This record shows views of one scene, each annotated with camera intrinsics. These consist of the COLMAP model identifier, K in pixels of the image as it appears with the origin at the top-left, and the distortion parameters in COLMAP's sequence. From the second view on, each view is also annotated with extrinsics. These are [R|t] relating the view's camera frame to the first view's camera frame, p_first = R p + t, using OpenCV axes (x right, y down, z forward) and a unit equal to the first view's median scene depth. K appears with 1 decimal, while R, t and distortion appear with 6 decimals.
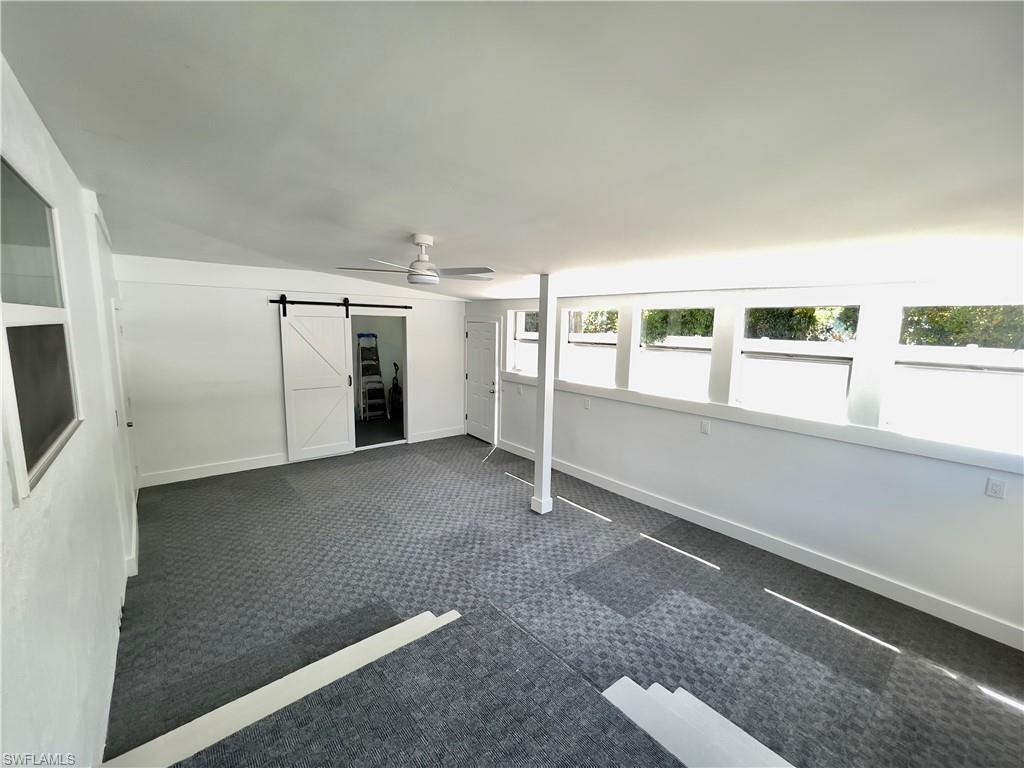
lens RADIAL K [[413.9, 0, 515.8], [0, 413.9, 387.7], [0, 0, 1]] dist [-0.002854, 0.001314]
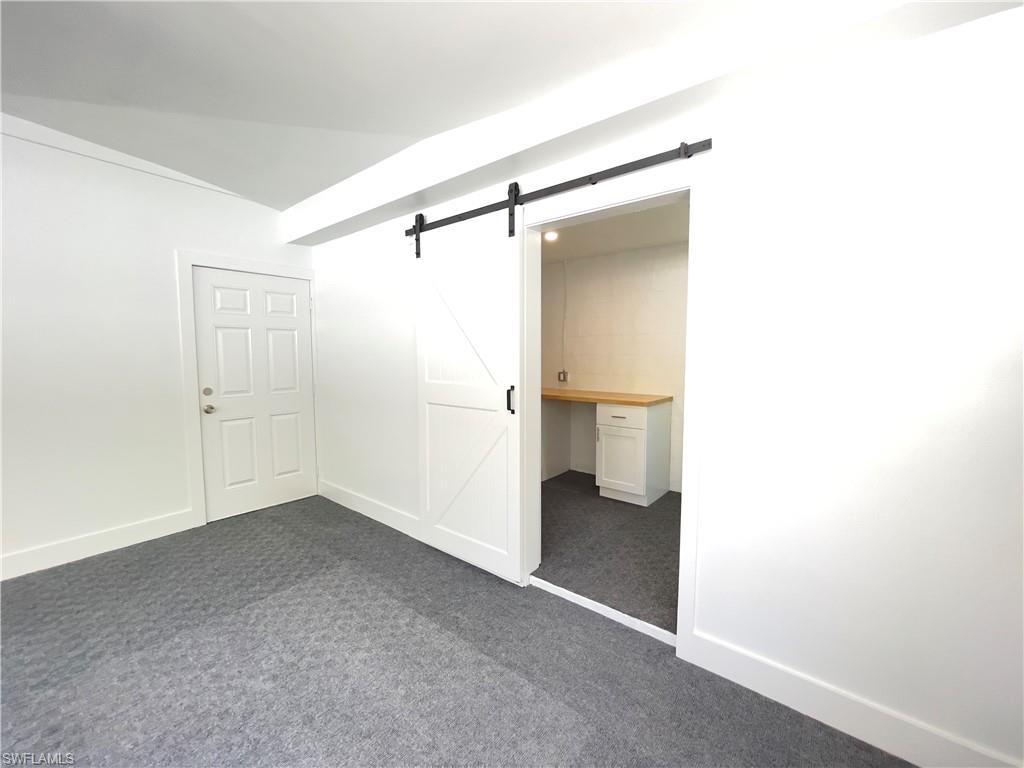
lens RADIAL K [[413.9, 0, 512.1], [0, 413.9, 388.5], [0, 0, 1]] dist [-0.002854, 0.001314]
pose [[0.216374, 0.048975, -0.975081, -0.031075], [-0.147513, 0.988915, 0.016936, -0.042644], [0.965102, 0.140173, 0.221200, 1.132935]]
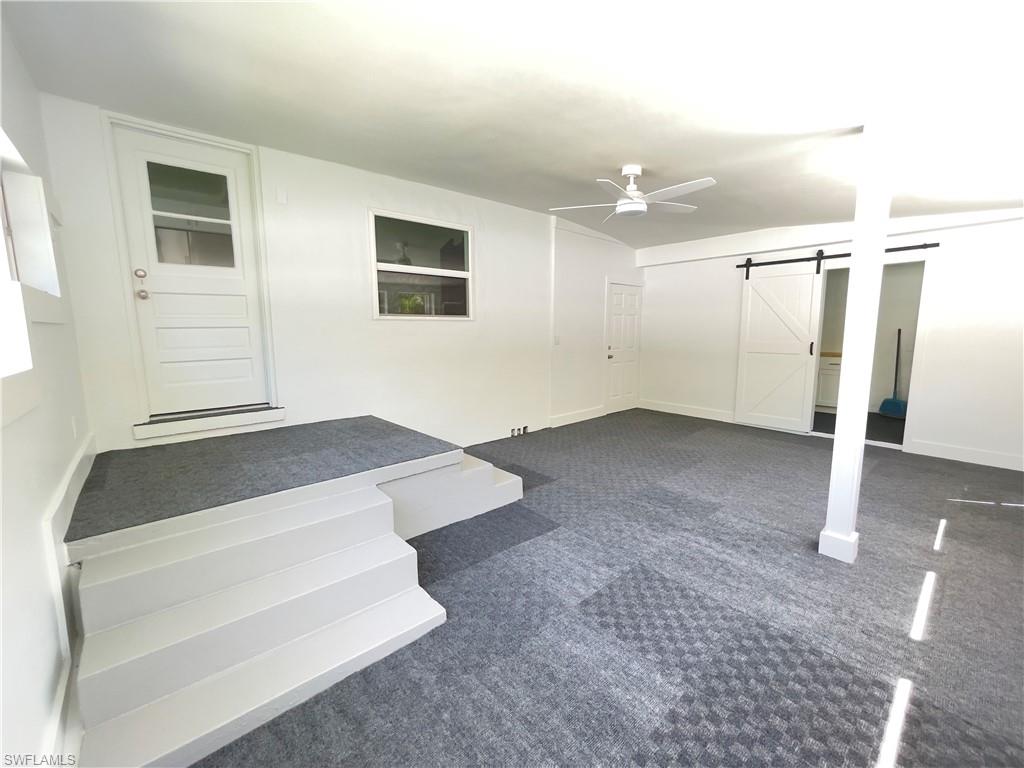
lens RADIAL K [[413.9, 0, 512.6], [0, 413.9, 382.5], [0, 0, 1]] dist [-0.002854, 0.001314]
pose [[0.035751, 0.112029, -0.993062, 0.528526], [-0.139646, 0.984508, 0.106036, 0.058868], [0.989556, 0.134886, 0.050842, 0.445547]]
